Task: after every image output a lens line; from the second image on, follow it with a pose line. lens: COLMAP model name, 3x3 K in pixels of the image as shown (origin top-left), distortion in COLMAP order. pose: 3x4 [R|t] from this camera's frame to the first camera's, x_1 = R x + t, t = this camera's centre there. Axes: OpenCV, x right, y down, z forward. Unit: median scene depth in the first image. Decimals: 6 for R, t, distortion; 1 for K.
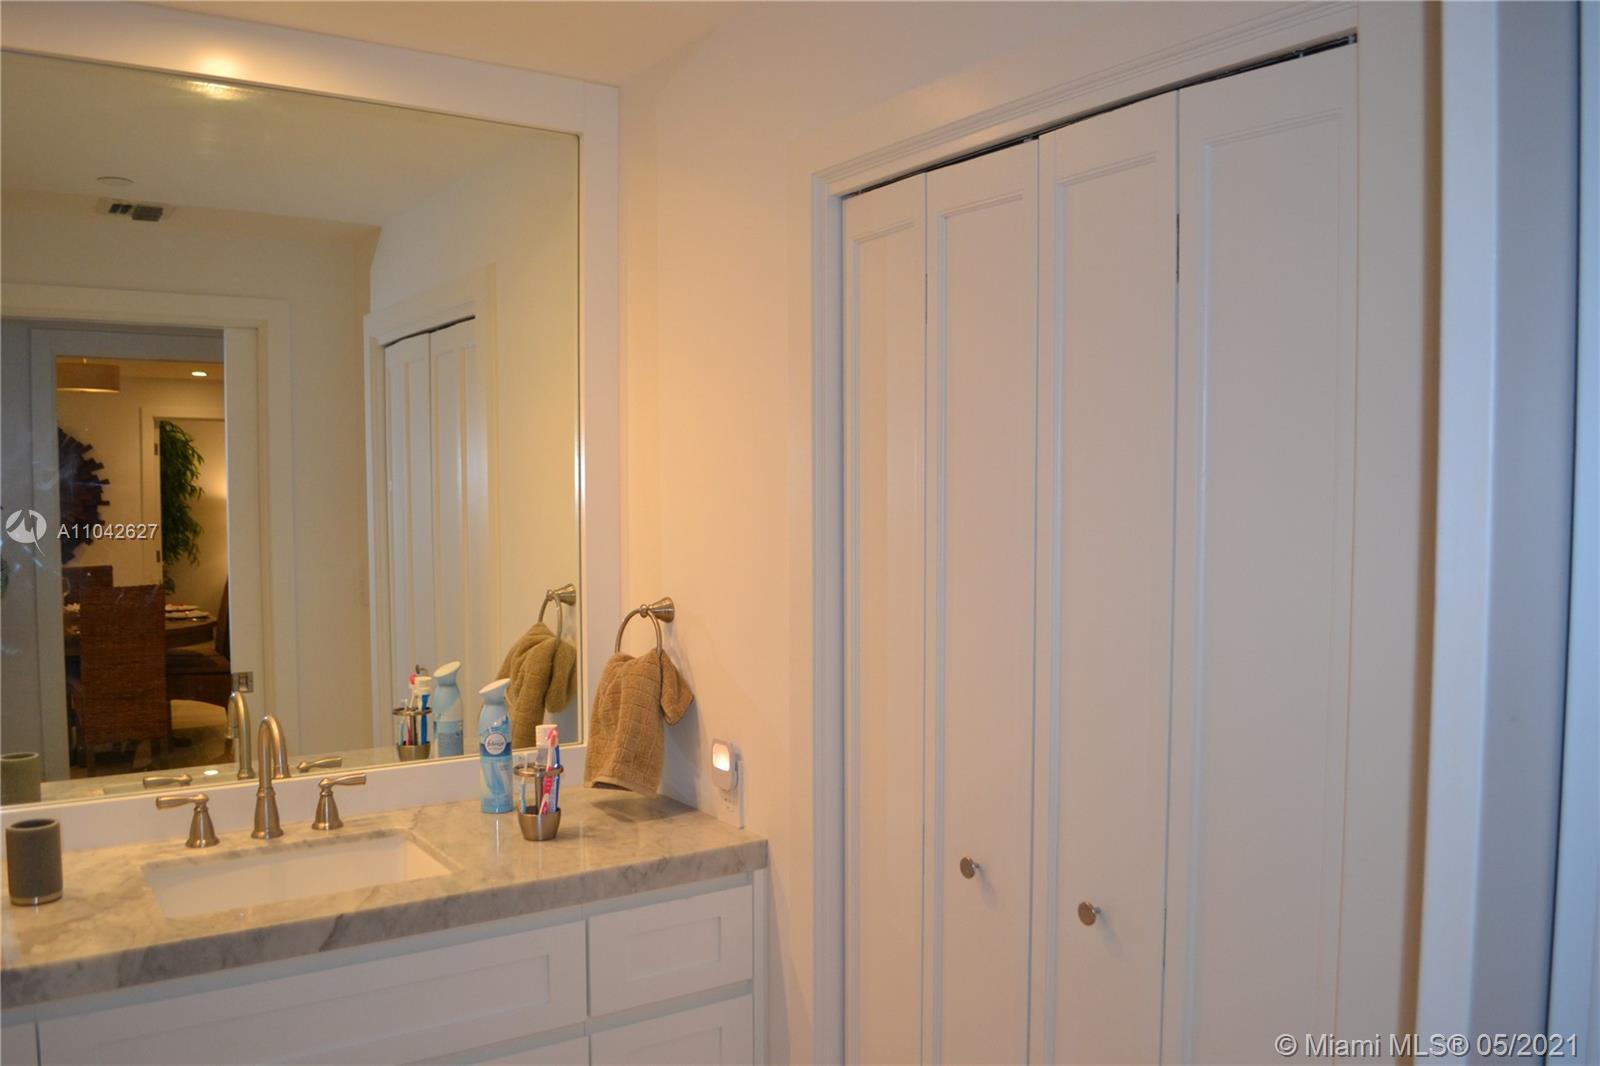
lens RADIAL K [[1273.2, 0, 800.6], [0, 1273.2, 555.7], [0, 0, 1]] dist [-0.085609, 0.014532]
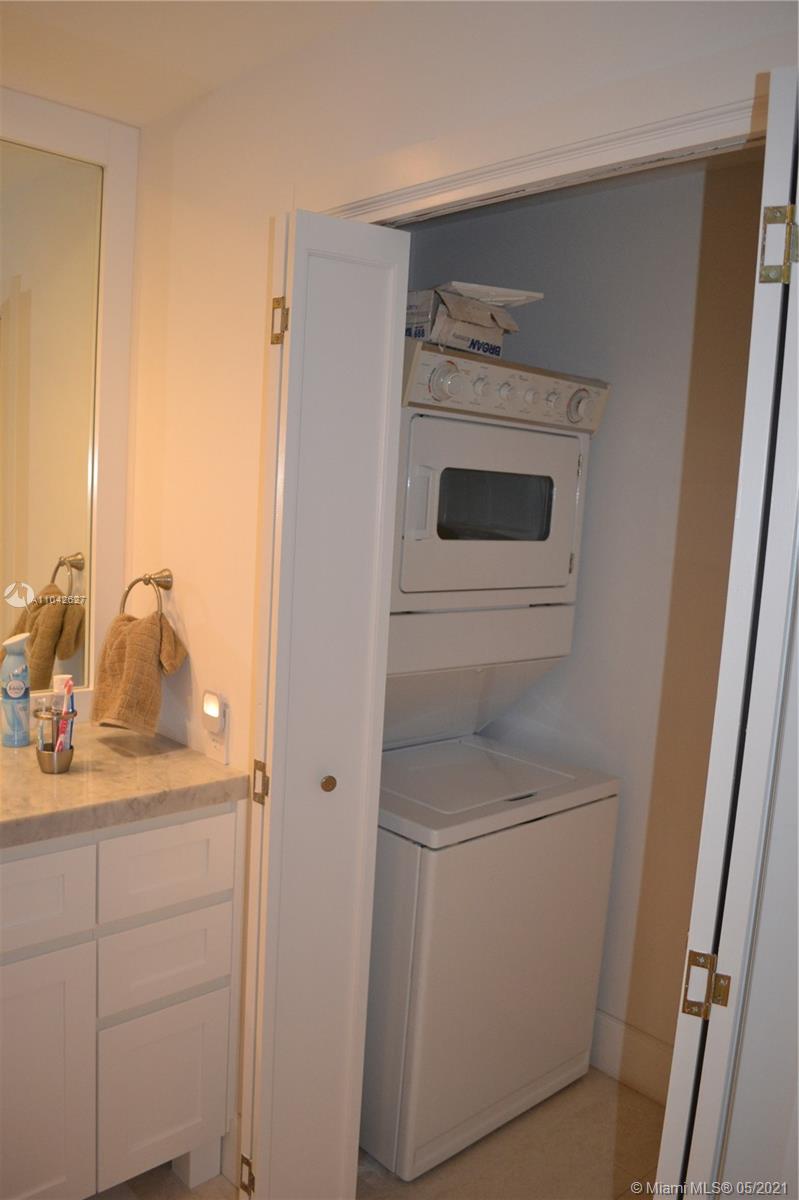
lens RADIAL K [[954.9, 0, 391.7], [0, 954.9, 616.1], [0, 0, 1]] dist [-0.085609, 0.014532]
pose [[0.986317, 0.040341, 0.159851, -0.043932], [-0.053372, 0.995517, 0.078084, -0.004611], [-0.155984, -0.085548, 0.984048, 0.103519]]
